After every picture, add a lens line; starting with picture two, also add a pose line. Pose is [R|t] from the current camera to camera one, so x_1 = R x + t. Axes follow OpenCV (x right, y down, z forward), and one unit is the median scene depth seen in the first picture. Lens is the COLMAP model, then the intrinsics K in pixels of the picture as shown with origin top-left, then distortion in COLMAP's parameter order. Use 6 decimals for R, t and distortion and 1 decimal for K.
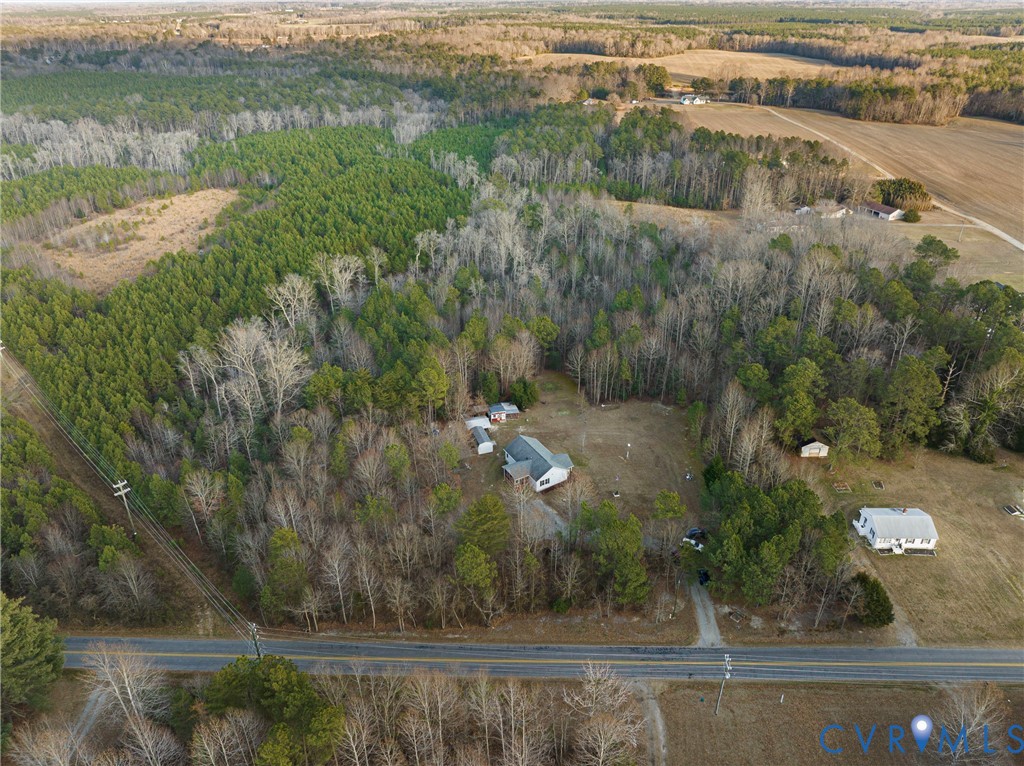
lens RADIAL K [[719.7, 0, 512.0], [0, 719.7, 383.0], [0, 0, 1]] dist [-0.068115, 0.042188]
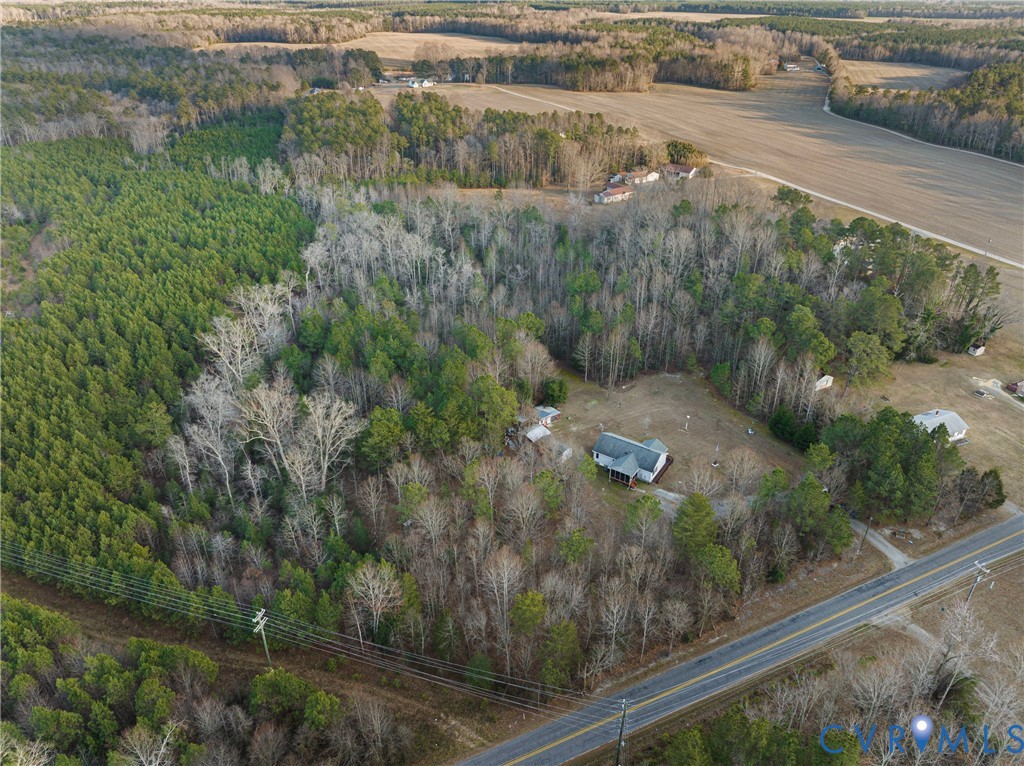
lens RADIAL K [[719.7, 0, 512.0], [0, 719.7, 383.0], [0, 0, 1]] dist [-0.068115, 0.042188]
pose [[0.894028, -0.215847, 0.392585, -0.215994], [0.208233, 0.976083, 0.062454, -0.037152], [-0.396677, 0.025914, 0.917593, 0.068673]]
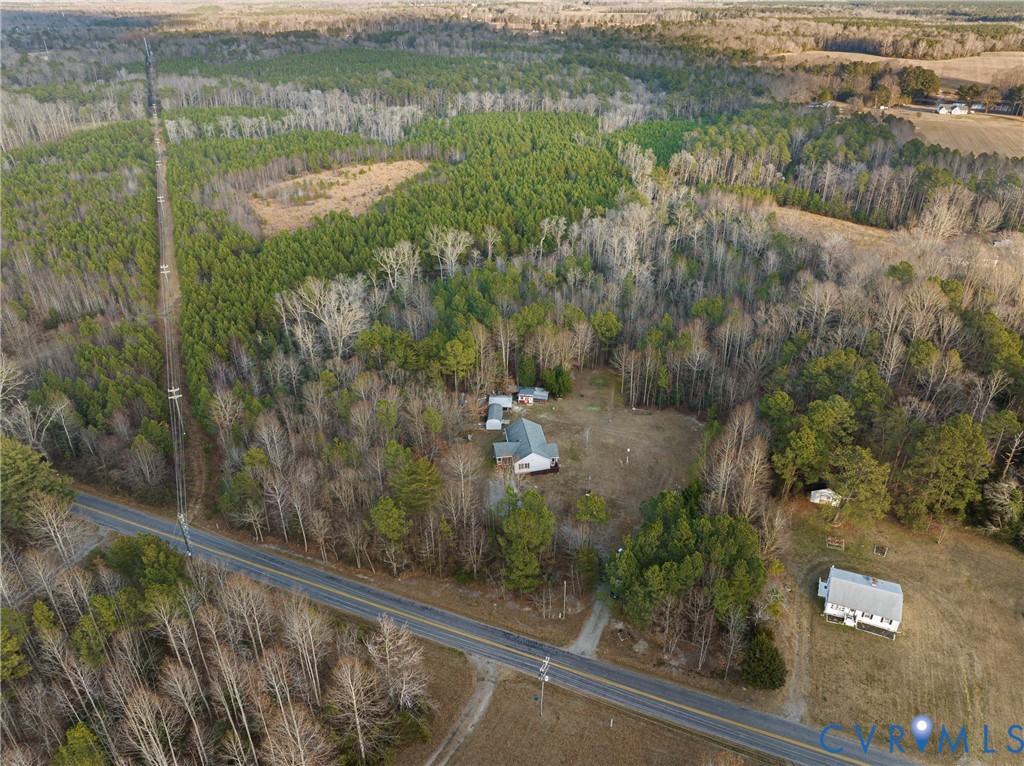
lens RADIAL K [[719.7, 0, 512.0], [0, 719.7, 383.0], [0, 0, 1]] dist [-0.068115, 0.042188]
pose [[0.933445, 0.177060, -0.311977, 0.141631], [-0.173240, 0.984061, 0.040153, -0.007075], [0.314114, 0.016566, 0.949241, 0.009666]]
